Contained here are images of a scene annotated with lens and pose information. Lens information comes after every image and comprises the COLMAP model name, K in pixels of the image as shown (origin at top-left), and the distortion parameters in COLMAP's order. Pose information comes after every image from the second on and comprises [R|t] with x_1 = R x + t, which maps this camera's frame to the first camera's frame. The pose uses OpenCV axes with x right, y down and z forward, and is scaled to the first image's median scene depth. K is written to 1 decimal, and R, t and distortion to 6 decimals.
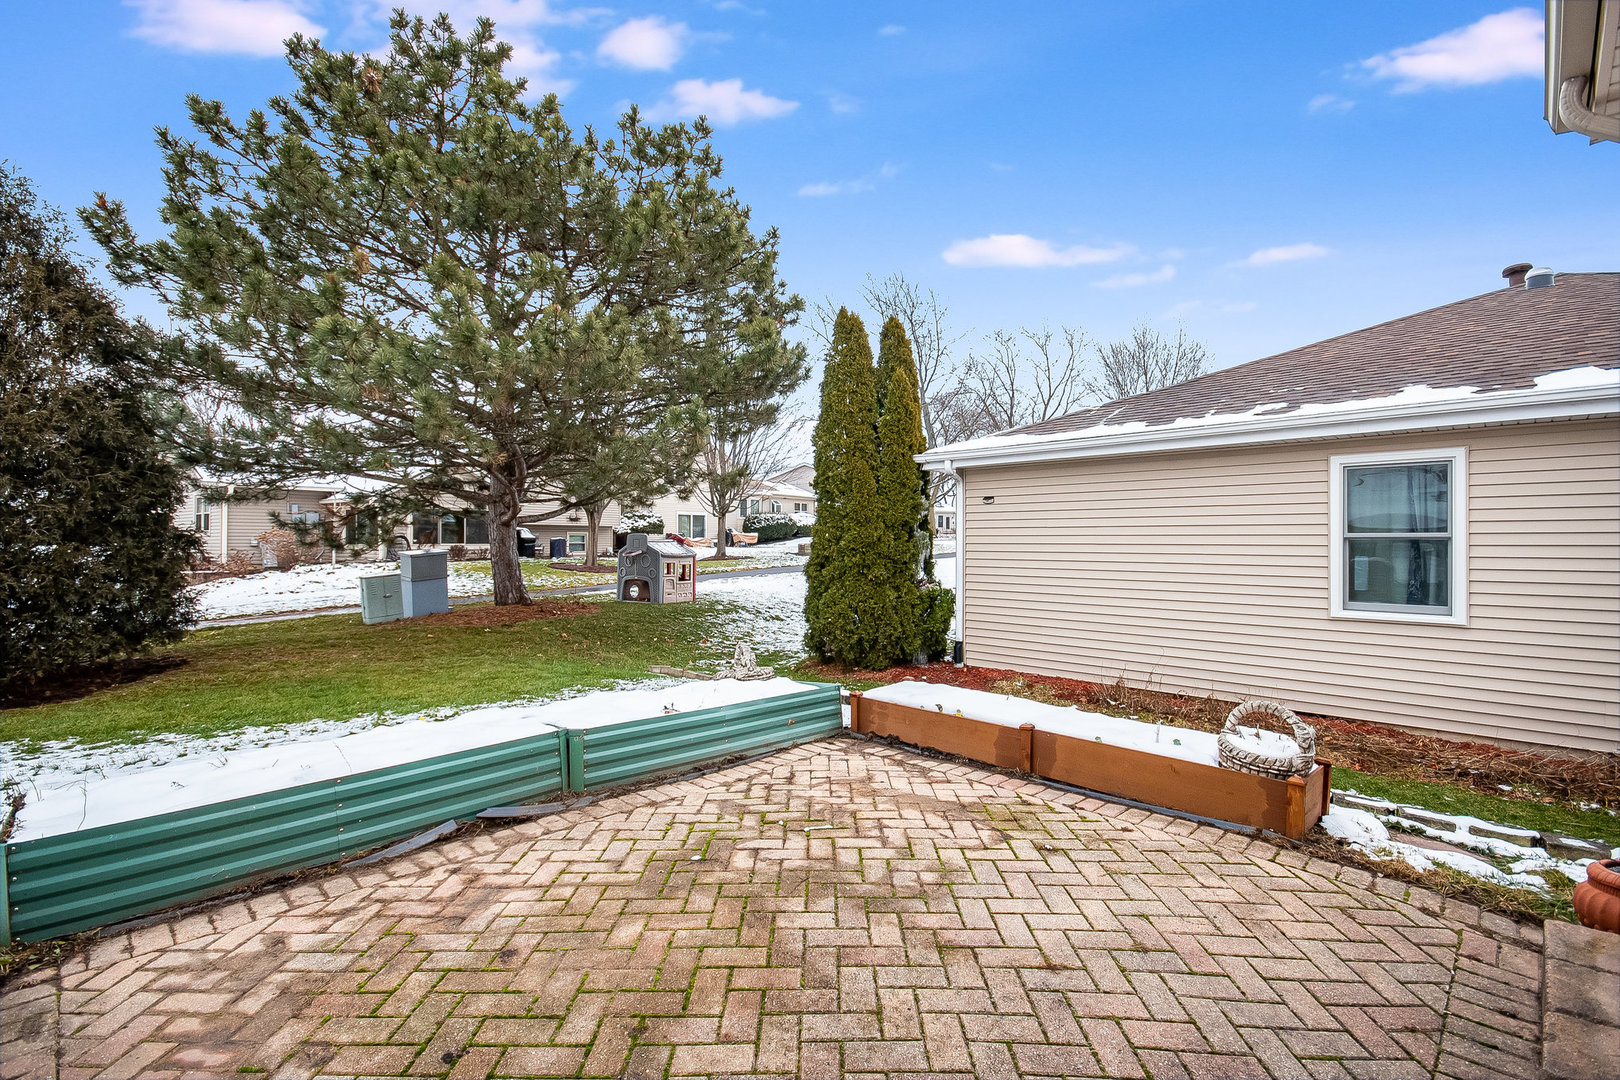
lens RADIAL K [[712.5, 0, 814.5], [0, 712.5, 543.1], [0, 0, 1]] dist [-0.000990, -0.000918]
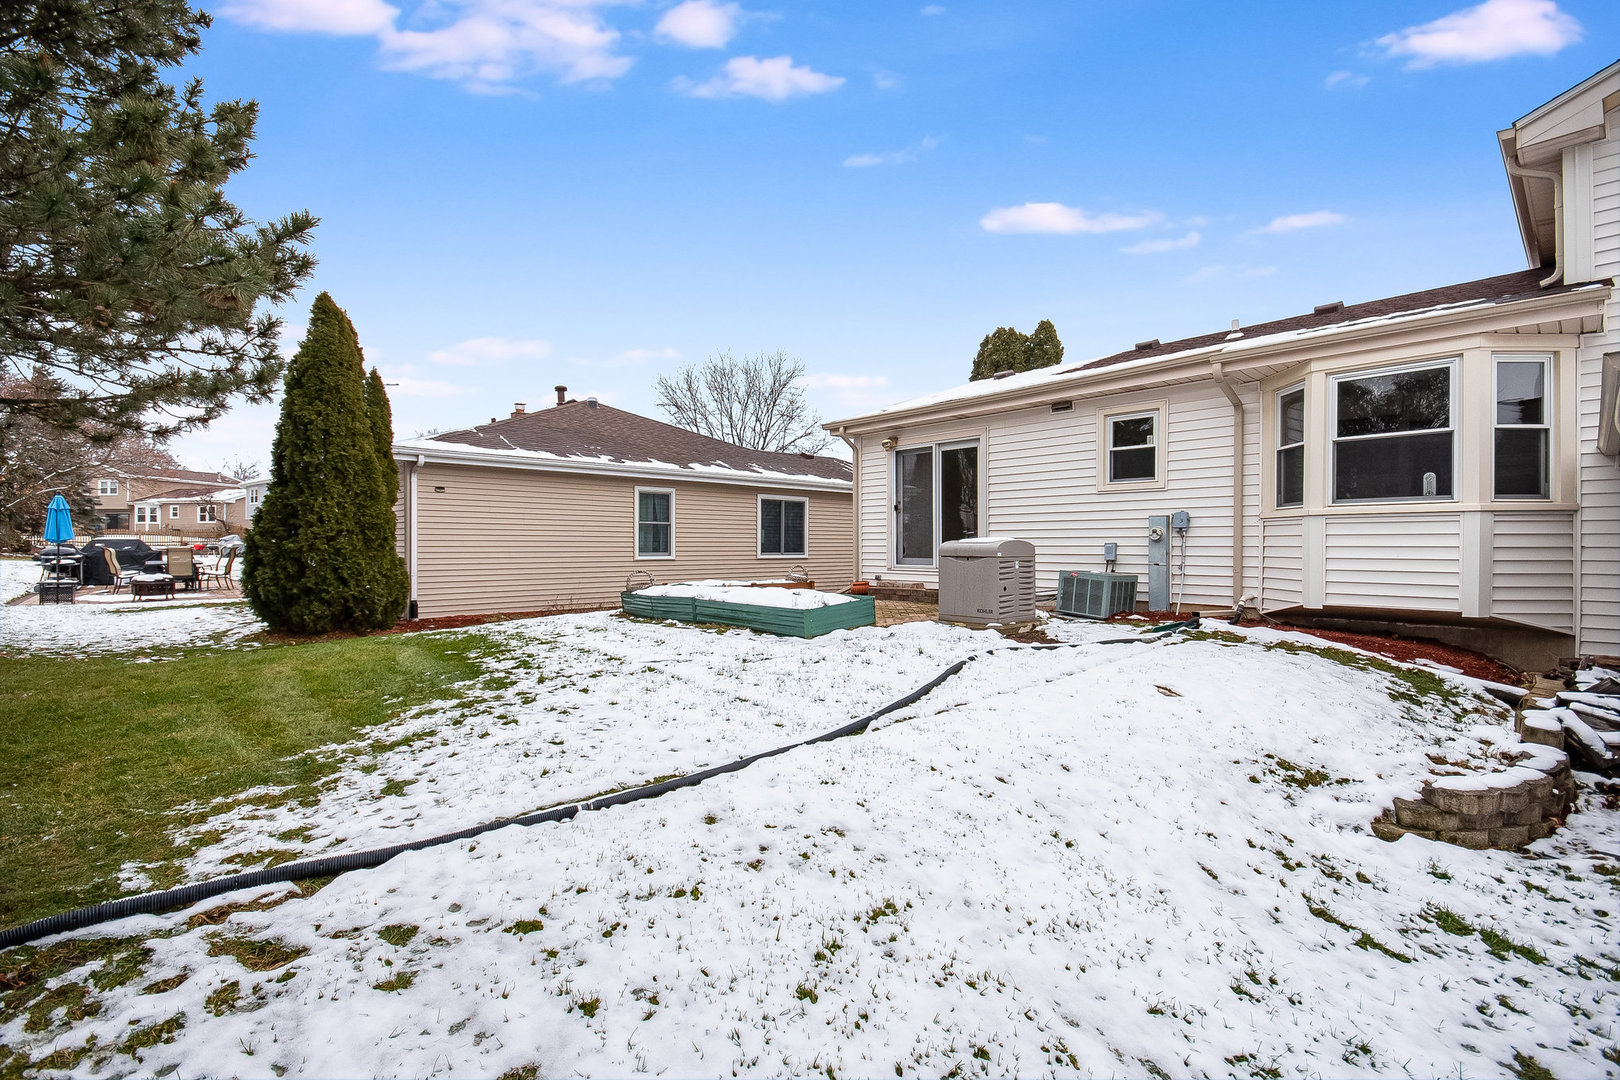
lens RADIAL K [[712.5, 0, 814.5], [0, 712.5, 543.1], [0, 0, 1]] dist [-0.000990, -0.000918]
pose [[0.051049, 0.001329, 0.998695, -2.319108], [0.001313, 0.999998, -0.001397, 0.090967], [-0.998695, 0.001383, 0.051047, 0.560923]]
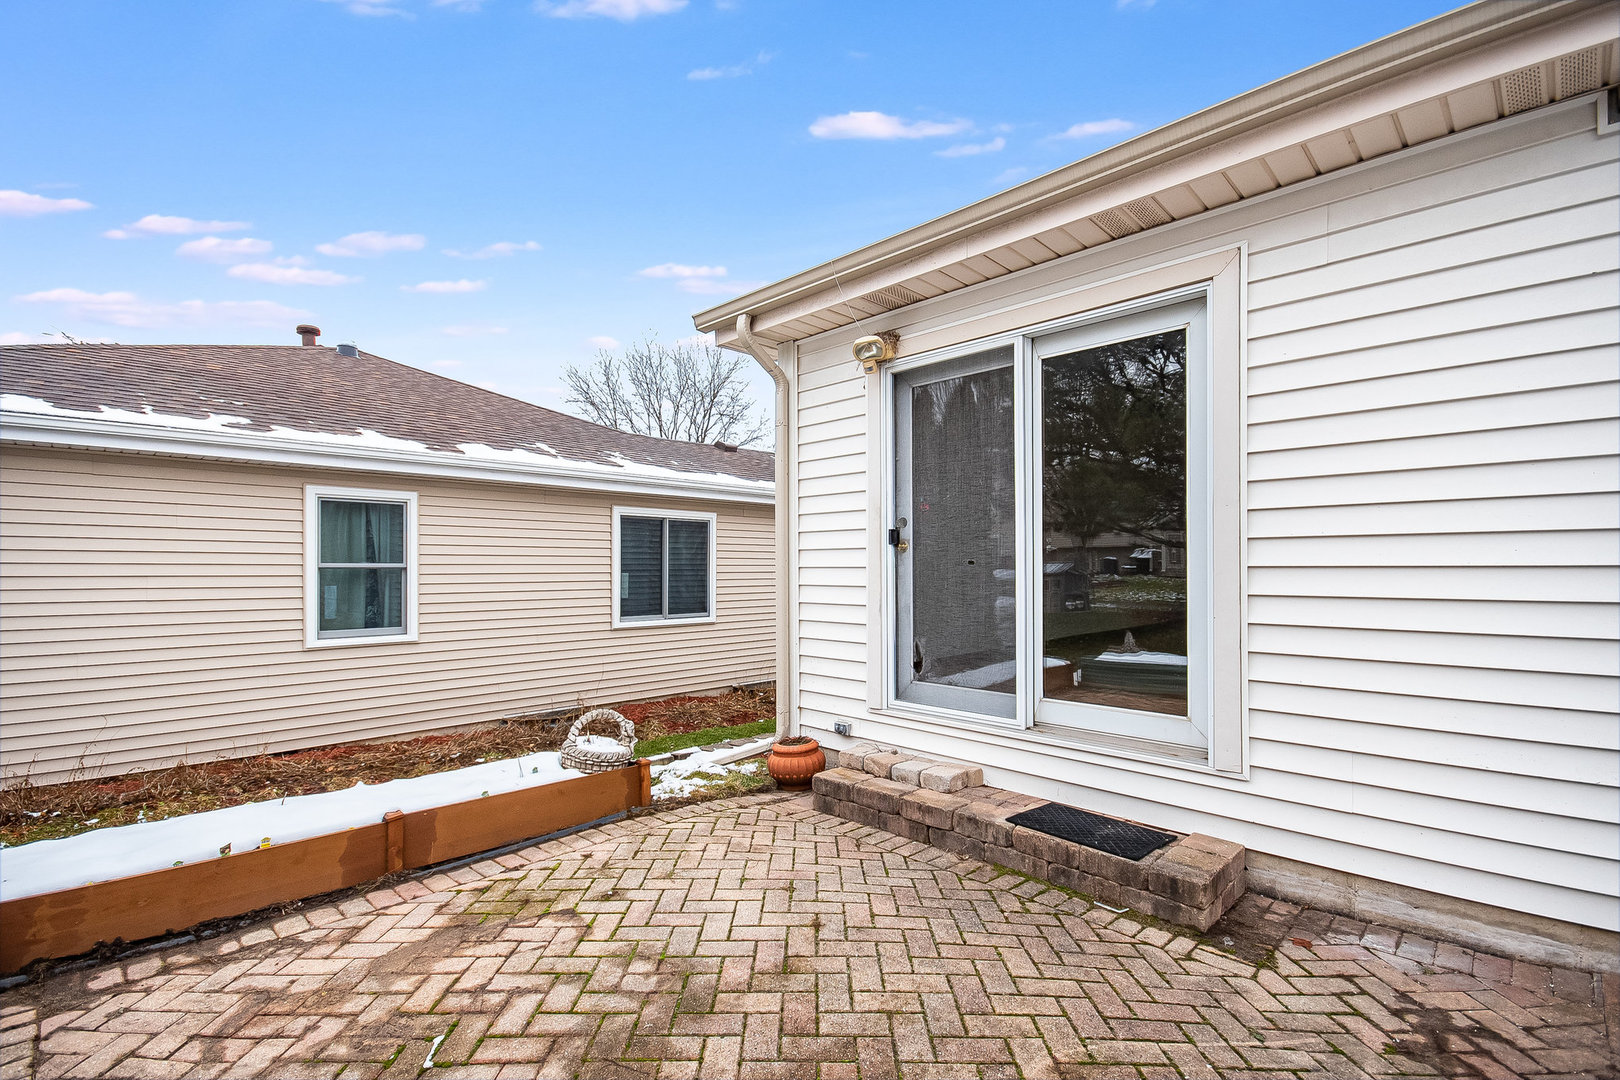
lens RADIAL K [[726.5, 0, 811.6], [0, 726.5, 568.0], [0, 0, 1]] dist [0.002728, -0.015077]
pose [[0.000170, -0.003451, 0.999994, -0.456313], [0.001815, 0.999992, 0.003451, -0.015408], [-0.999998, 0.001814, 0.000177, 0.493454]]
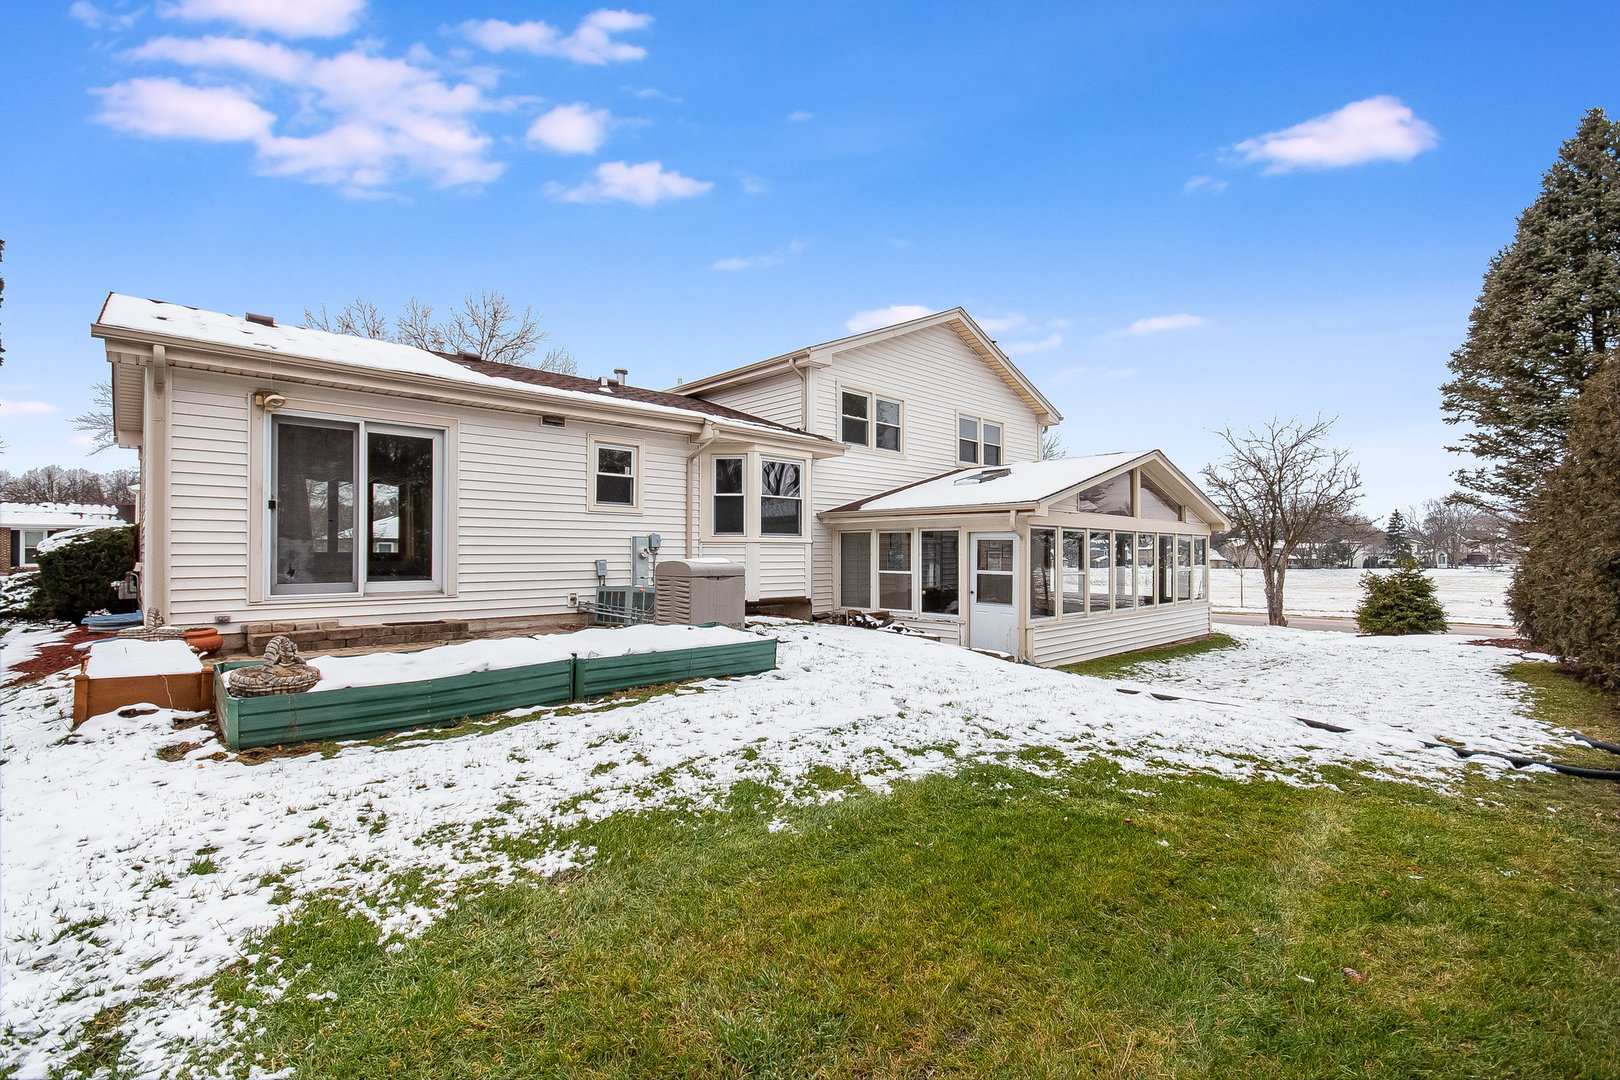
lens RADIAL K [[712.5, 0, 814.5], [0, 712.5, 543.1], [0, 0, 1]] dist [-0.000990, -0.000918]
pose [[-0.999835, -0.005759, 0.017222, -0.835158], [-0.005901, 0.999949, -0.008218, 0.048842], [-0.017174, -0.008319, -0.999818, 2.147927]]
